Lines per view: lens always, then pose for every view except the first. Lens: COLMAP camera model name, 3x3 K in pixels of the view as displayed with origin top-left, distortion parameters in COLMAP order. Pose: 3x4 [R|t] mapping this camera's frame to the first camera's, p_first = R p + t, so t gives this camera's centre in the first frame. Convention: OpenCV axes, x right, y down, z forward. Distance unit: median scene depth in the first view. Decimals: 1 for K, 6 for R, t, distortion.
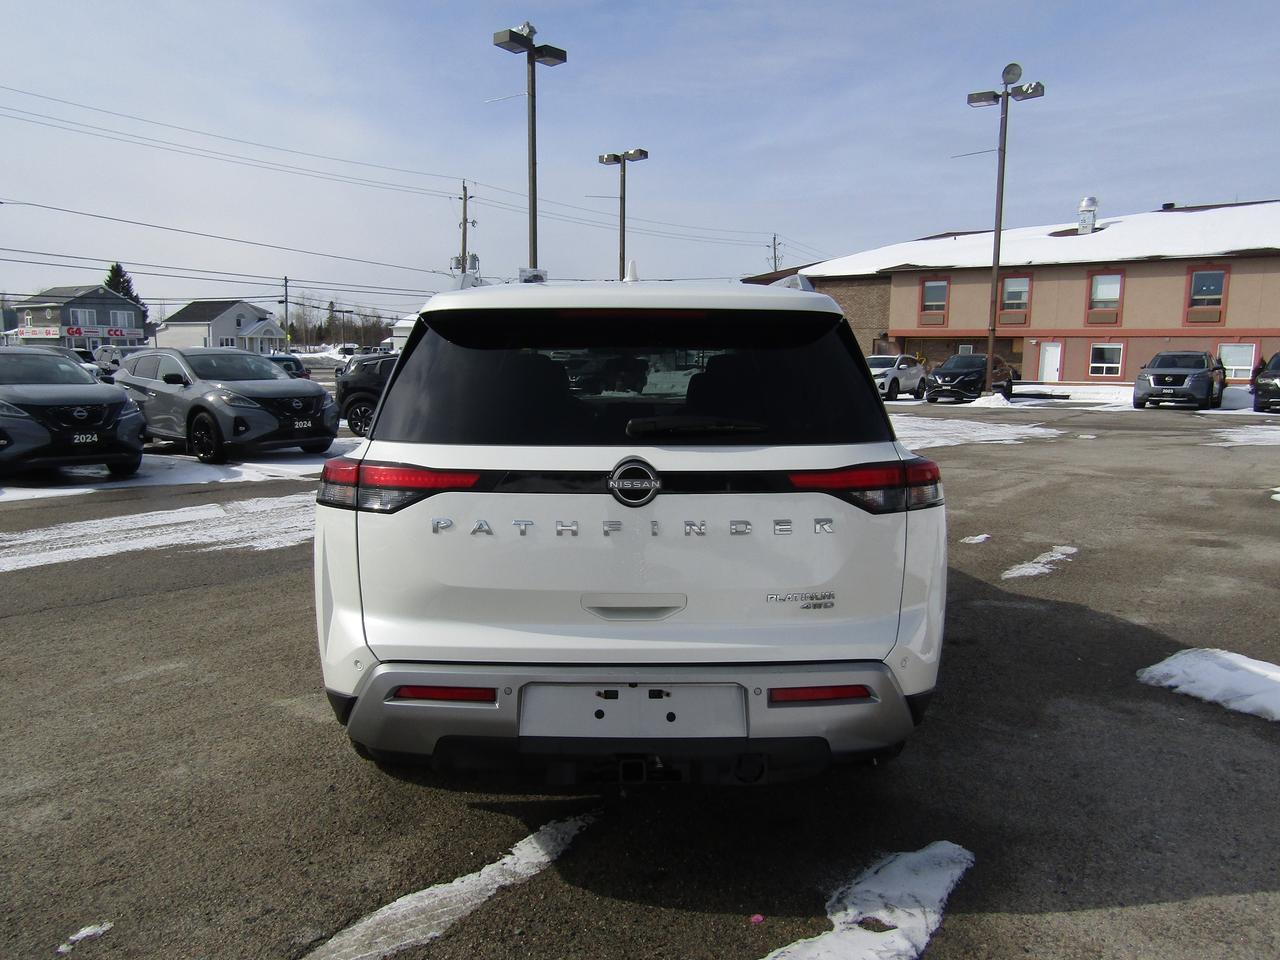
lens RADIAL K [[934.3, 0, 640.0], [0, 934.3, 480.0], [0, 0, 1]] dist [-0.008534, -0.001455]
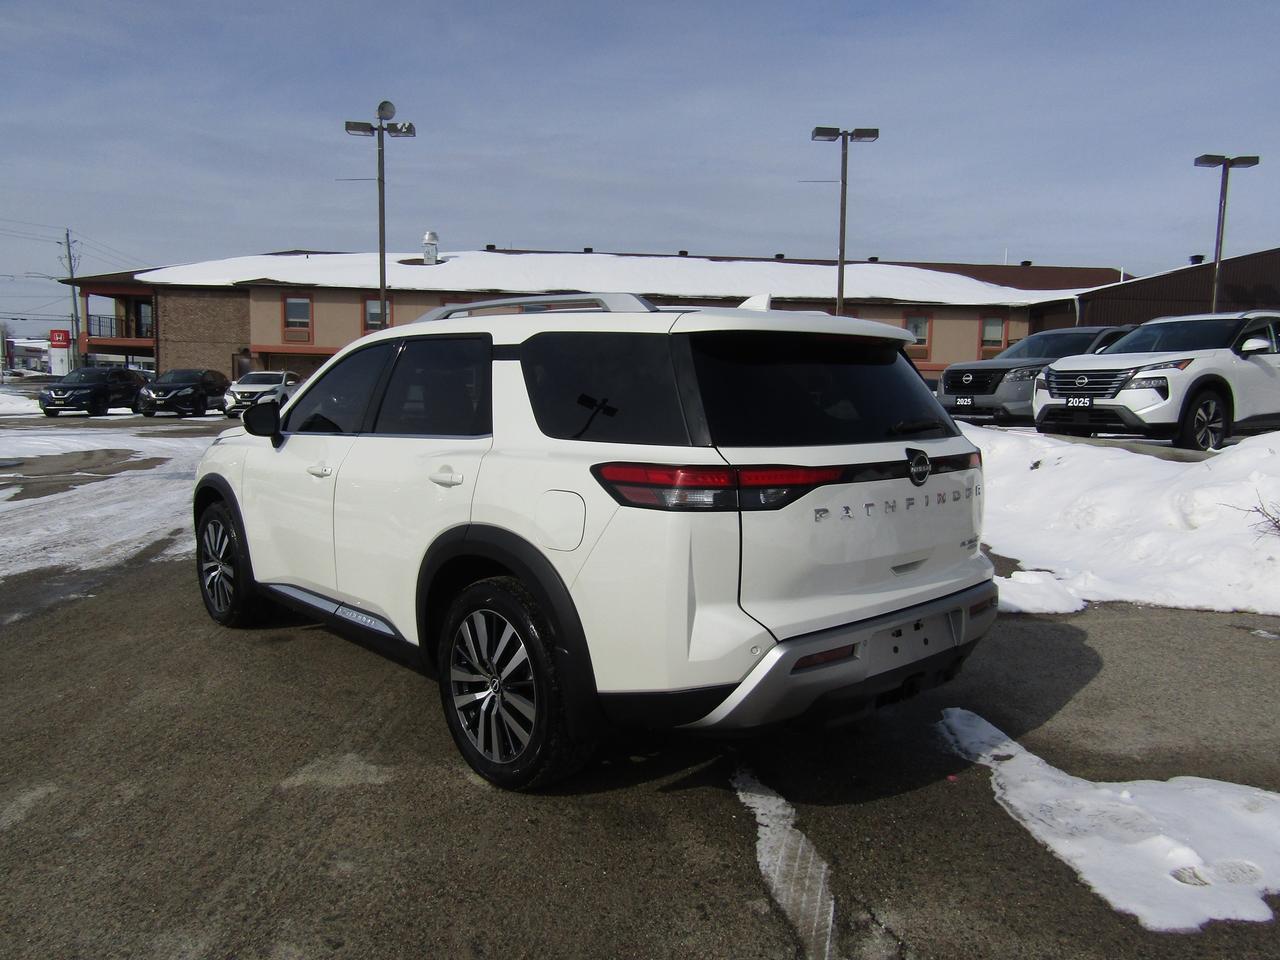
lens RADIAL K [[934.3, 0, 640.0], [0, 934.3, 480.0], [0, 0, 1]] dist [-0.008534, -0.001455]
pose [[0.731498, -0.063197, 0.678908, -0.142372], [0.075700, 0.997067, 0.011250, -0.002921], [-0.677628, 0.043163, 0.734137, 0.034797]]
